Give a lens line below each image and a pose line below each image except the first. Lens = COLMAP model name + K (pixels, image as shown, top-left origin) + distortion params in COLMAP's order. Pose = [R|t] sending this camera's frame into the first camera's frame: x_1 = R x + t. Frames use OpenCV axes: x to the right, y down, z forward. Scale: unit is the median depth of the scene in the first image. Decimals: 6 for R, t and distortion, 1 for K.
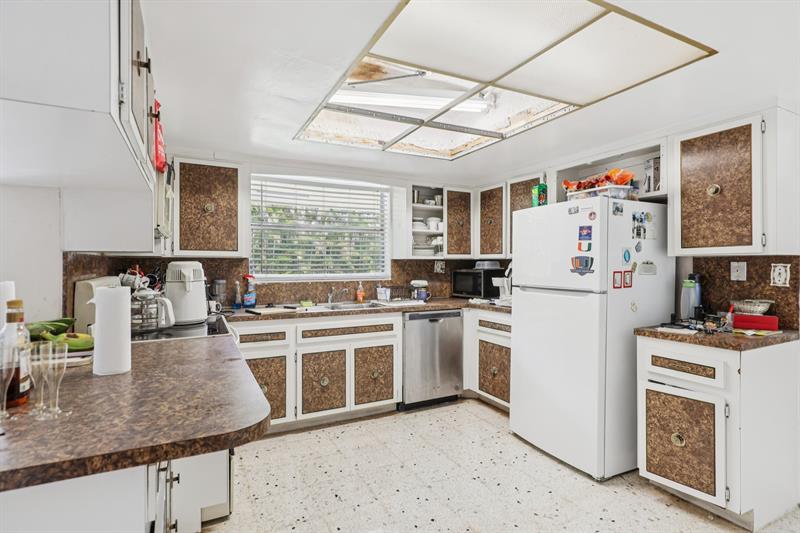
lens RADIAL K [[411.2, 0, 405.0], [0, 411.2, 265.9], [0, 0, 1]] dist [0.003122, 0.000074]
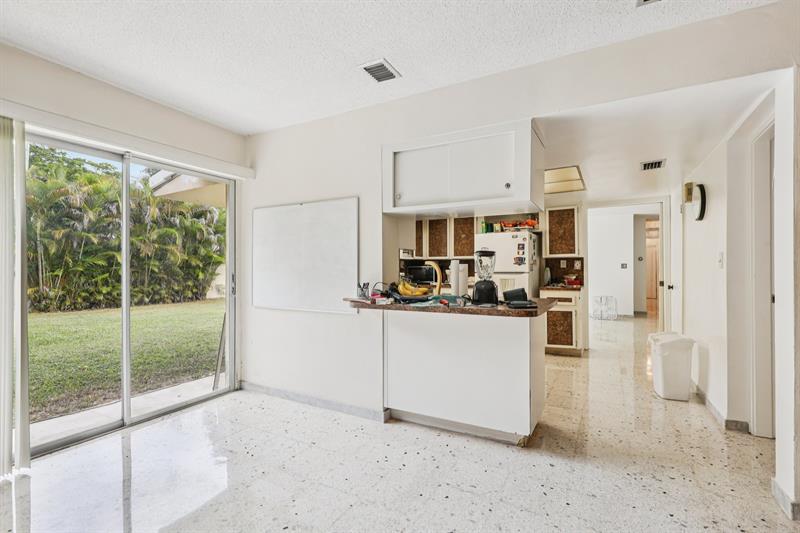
lens RADIAL K [[365.5, 0, 403.7], [0, 365.5, 268.7], [0, 0, 1]] dist [-0.000822, -0.000008]
pose [[0.838499, -0.000781, 0.544903, -1.084422], [0.004792, 0.999971, -0.005941, 0.045065], [-0.544883, 0.007593, 0.838478, -0.304114]]
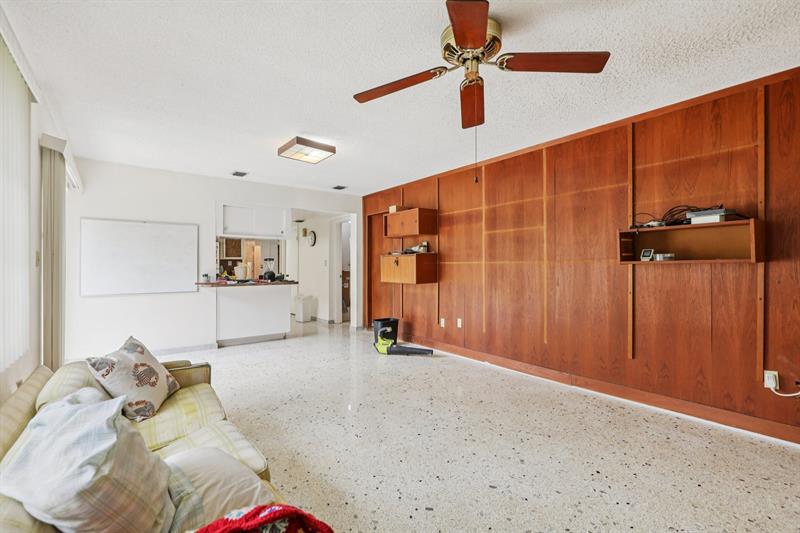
lens RADIAL K [[365.5, 0, 399.6], [0, 365.5, 265.4], [0, 0, 1]] dist [-0.000822, -0.000008]
pose [[-0.150265, 0.003826, 0.988638, -2.561423], [0.004778, 0.999984, -0.003144, 0.046123], [-0.988634, 0.004251, -0.150281, -0.075961]]
